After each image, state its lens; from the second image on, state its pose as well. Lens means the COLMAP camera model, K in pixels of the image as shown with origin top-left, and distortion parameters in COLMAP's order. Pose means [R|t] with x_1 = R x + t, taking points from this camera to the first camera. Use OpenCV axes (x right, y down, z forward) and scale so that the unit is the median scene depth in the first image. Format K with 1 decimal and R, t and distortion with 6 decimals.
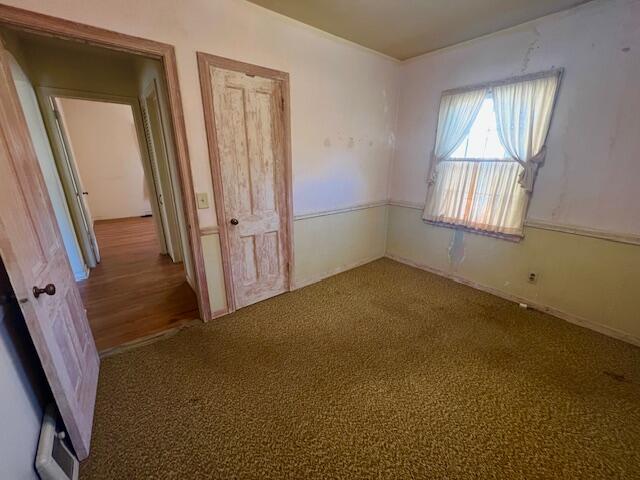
lens RADIAL K [[256.3, 0, 320.0], [0, 256.3, 240.0], [0, 0, 1]] dist [0.000854, -0.000692]
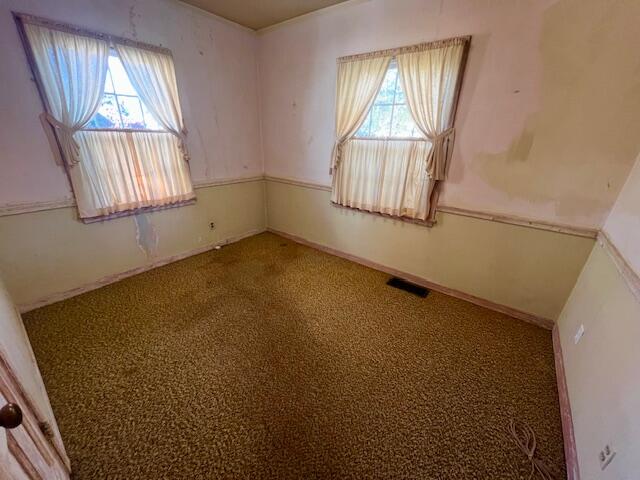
lens RADIAL K [[256.3, 0, 320.0], [0, 256.3, 240.0], [0, 0, 1]] dist [0.000854, -0.000692]
pose [[-0.228335, -0.378888, 0.896832, -0.478906], [0.271152, 0.859971, 0.432351, -0.199799], [-0.935061, 0.341898, -0.093625, 0.624050]]
